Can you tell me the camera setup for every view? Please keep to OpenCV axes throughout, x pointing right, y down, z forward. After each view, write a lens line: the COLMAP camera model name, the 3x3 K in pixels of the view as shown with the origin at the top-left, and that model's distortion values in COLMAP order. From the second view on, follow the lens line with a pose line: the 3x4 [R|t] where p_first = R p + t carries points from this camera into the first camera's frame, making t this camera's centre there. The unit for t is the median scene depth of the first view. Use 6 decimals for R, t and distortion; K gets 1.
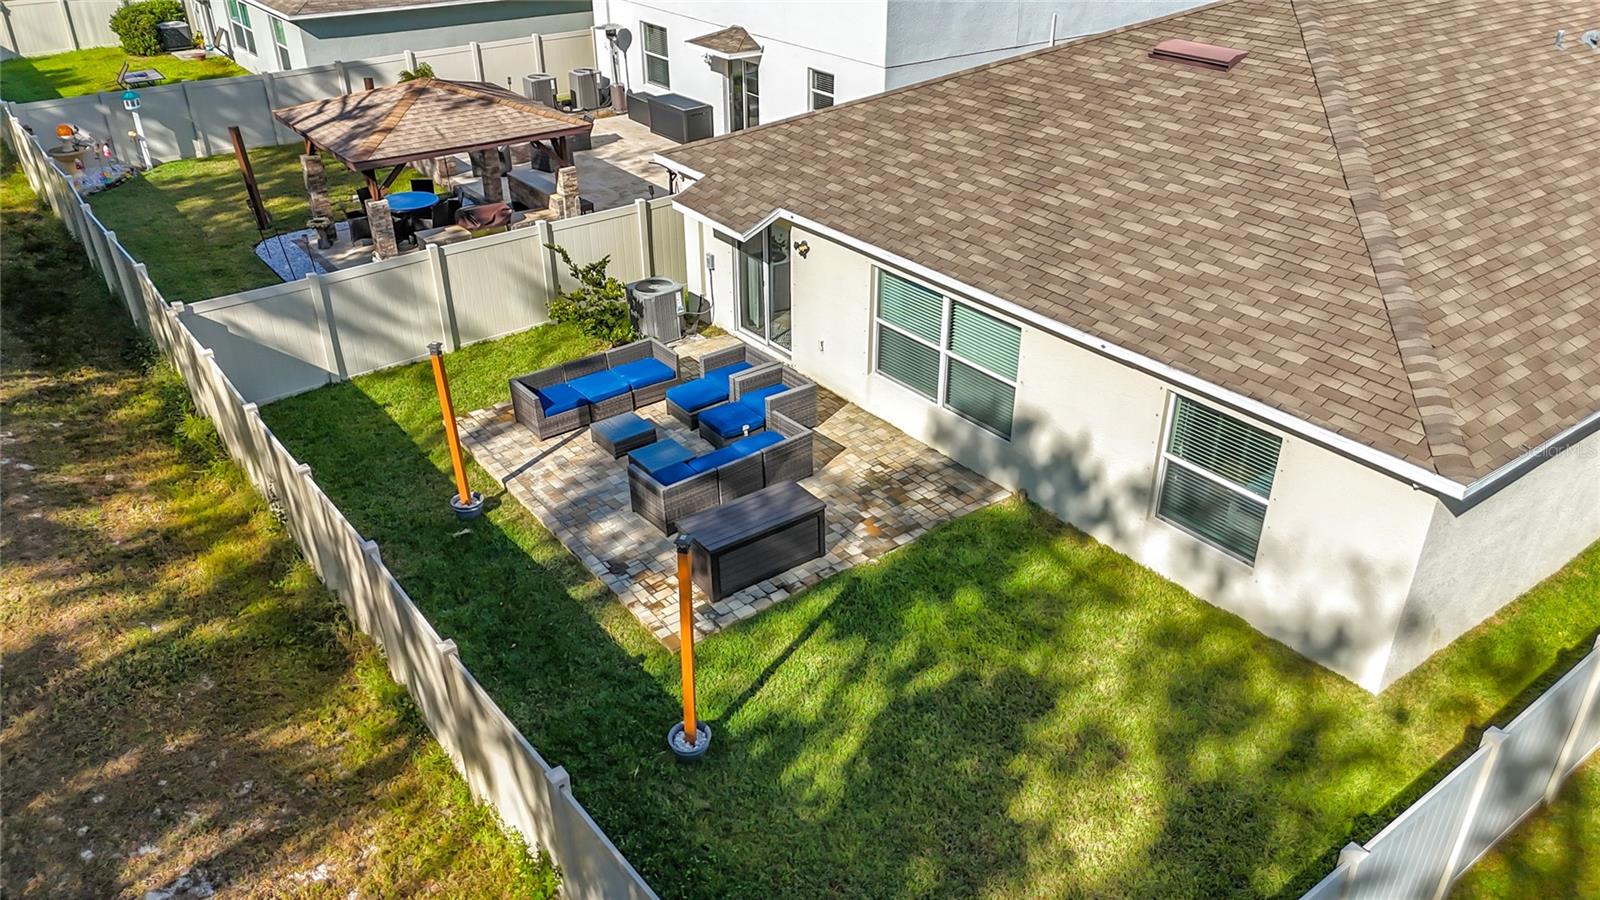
lens RADIAL K [[1216.3, 0, 803.9], [0, 1216.3, 478.5], [0, 0, 1]] dist [0.070657, -0.102566]
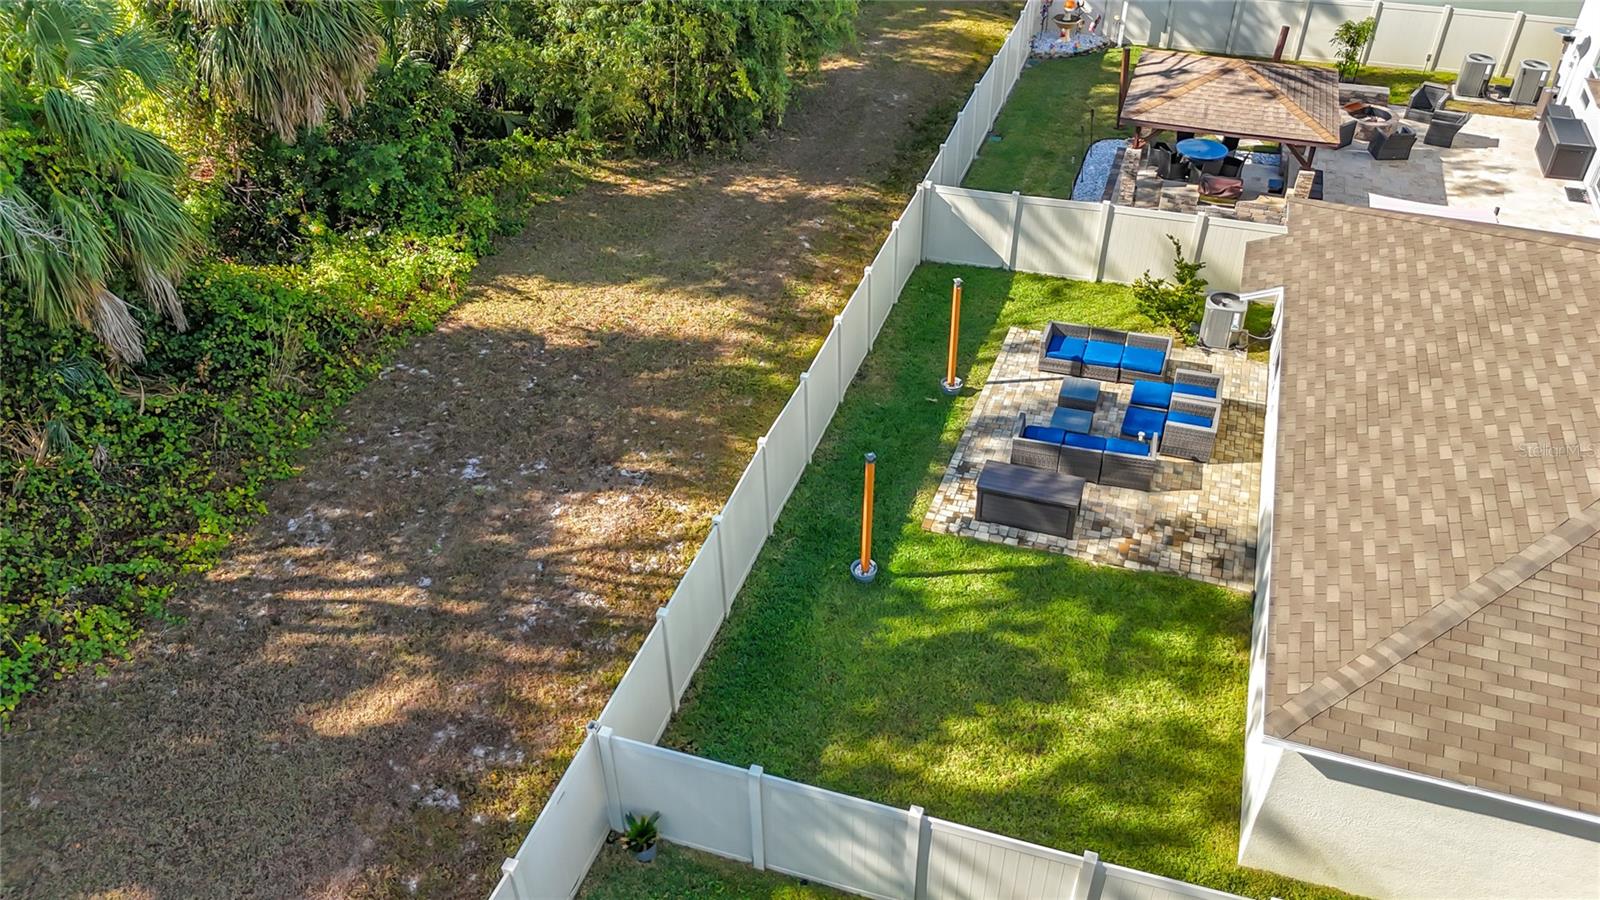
lens RADIAL K [[1222.7, 0, 786.6], [0, 1222.7, 481.8], [0, 0, 1]] dist [0.058846, -0.084945]
pose [[0.557460, 0.515058, -0.651118, 0.676506], [-0.404579, 0.853395, 0.328683, -0.302514], [0.724951, 0.080201, 0.684115, -0.155401]]
